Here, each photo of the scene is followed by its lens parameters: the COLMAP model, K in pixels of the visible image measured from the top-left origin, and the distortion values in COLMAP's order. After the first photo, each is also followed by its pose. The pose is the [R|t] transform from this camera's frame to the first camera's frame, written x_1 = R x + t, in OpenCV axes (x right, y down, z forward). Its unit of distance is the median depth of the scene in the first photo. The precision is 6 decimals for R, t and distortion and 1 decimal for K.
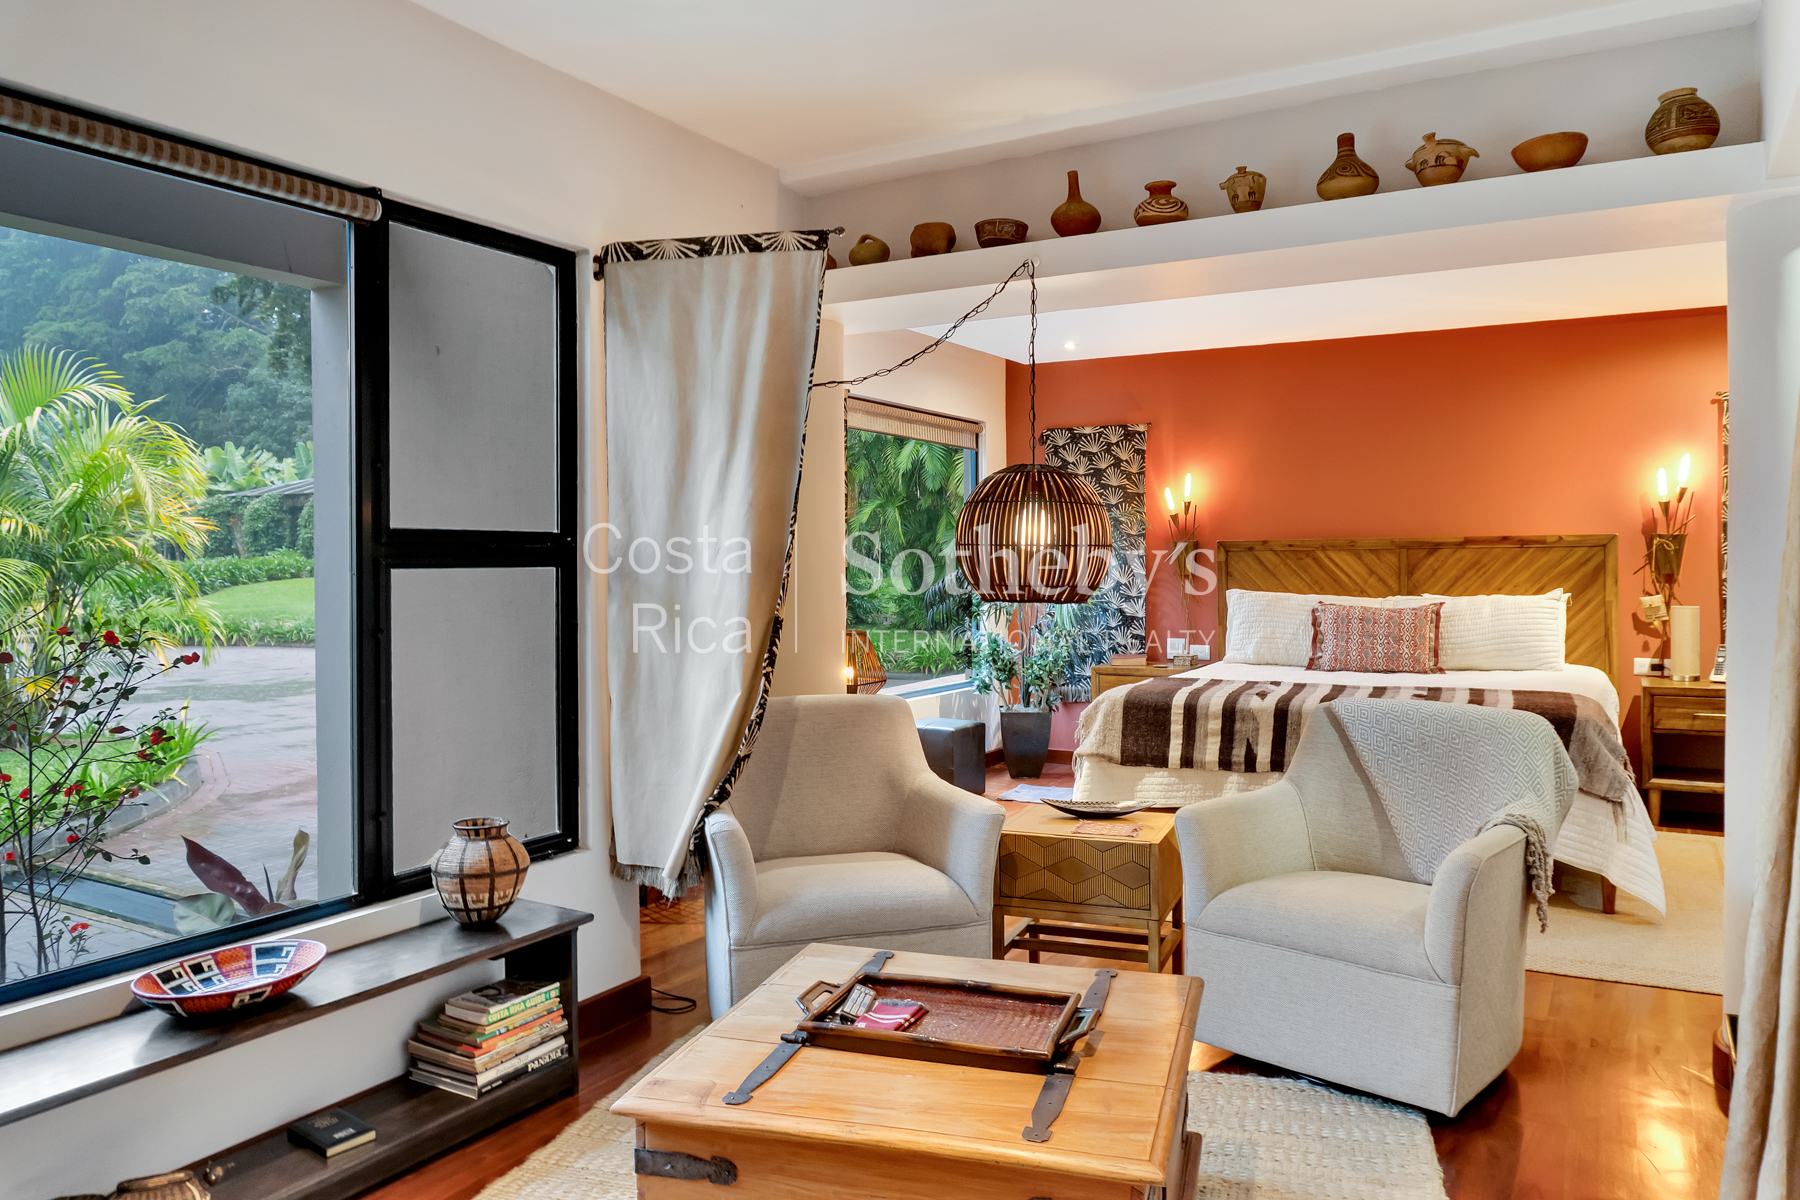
lens RADIAL K [[1247.8, 0, 900.0], [0, 1247.8, 600.0], [0, 0, 1]] dist [-0.006345, -0.002516]
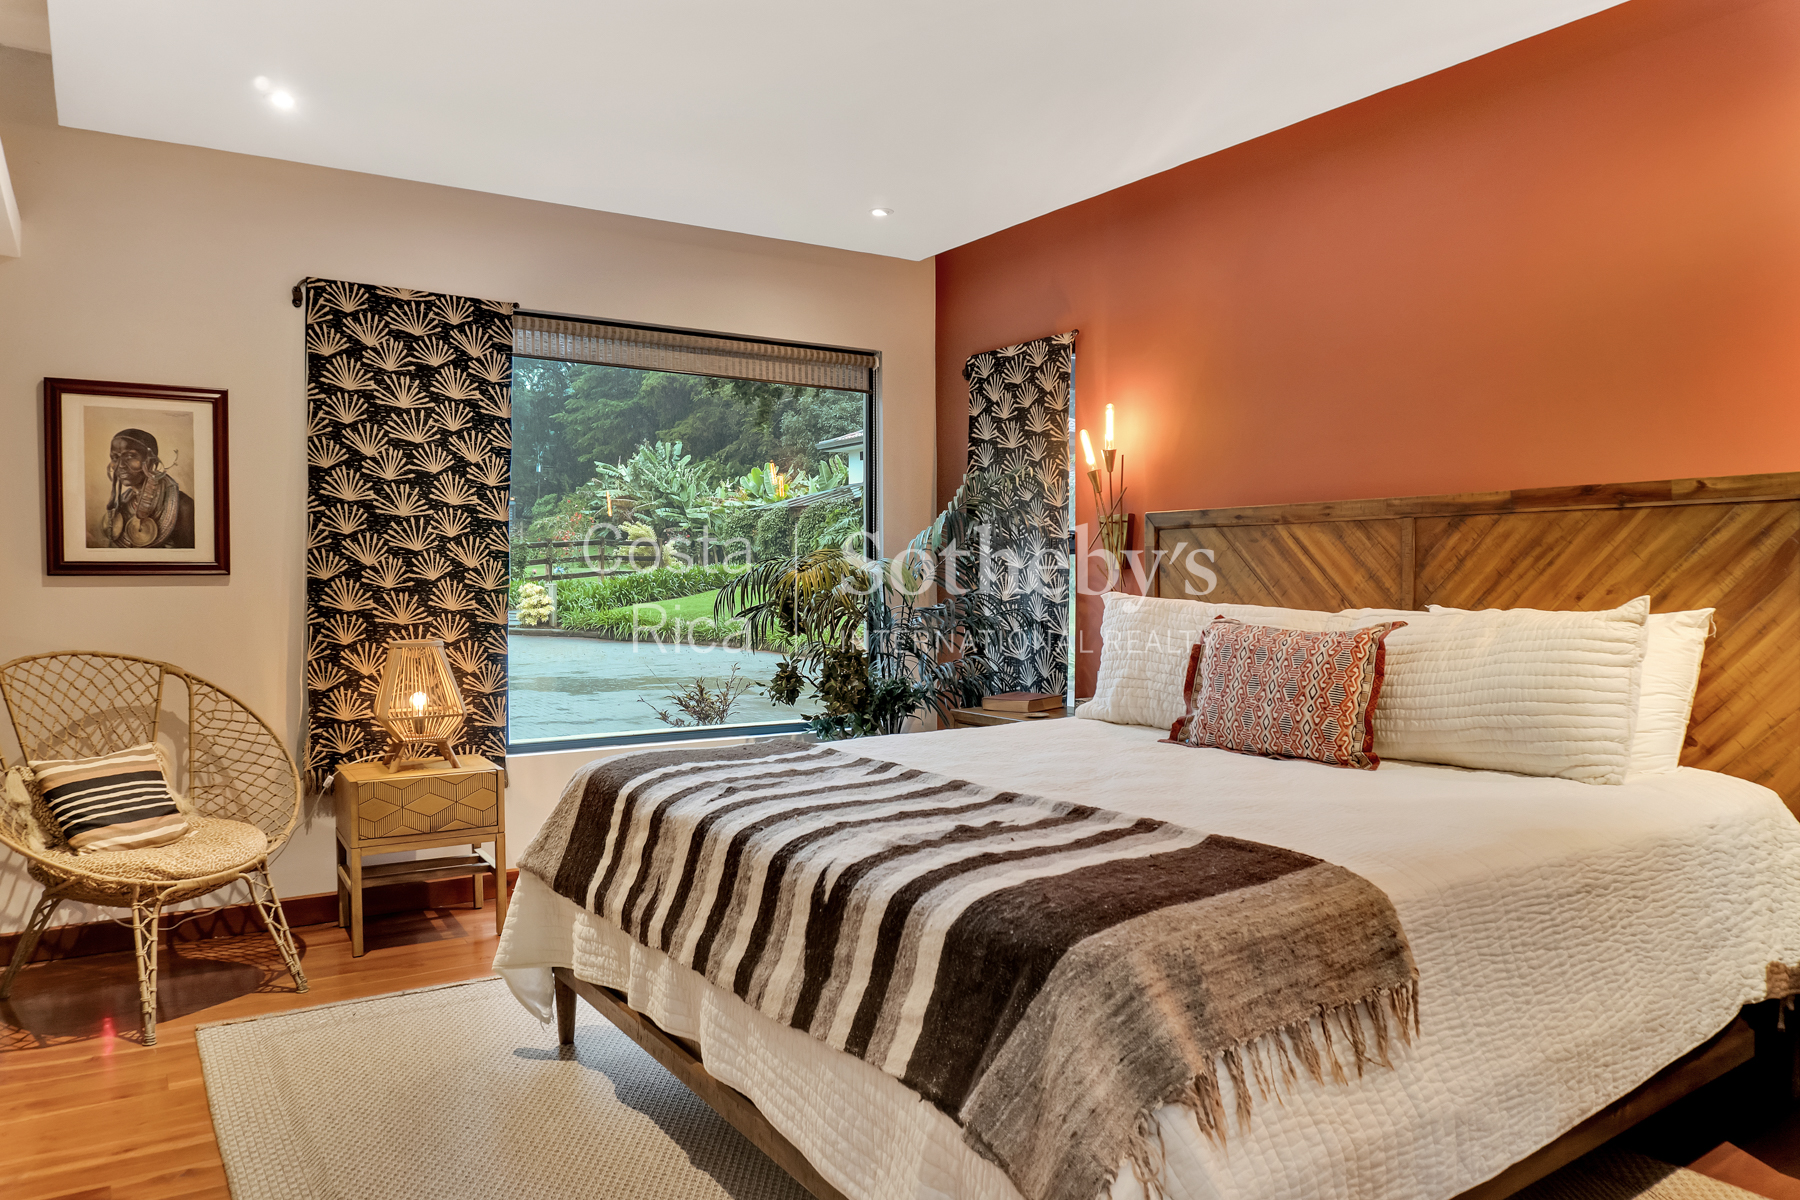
lens RADIAL K [[1219.8, 0, 900.0], [0, 1219.8, 600.0], [0, 0, 1]] dist [-0.003124, -0.001356]
pose [[0.898316, 0.016001, -0.439058, 0.432982], [-0.019719, 0.999798, -0.003909, -0.000782], [0.438907, 0.012169, 0.898450, 0.446526]]
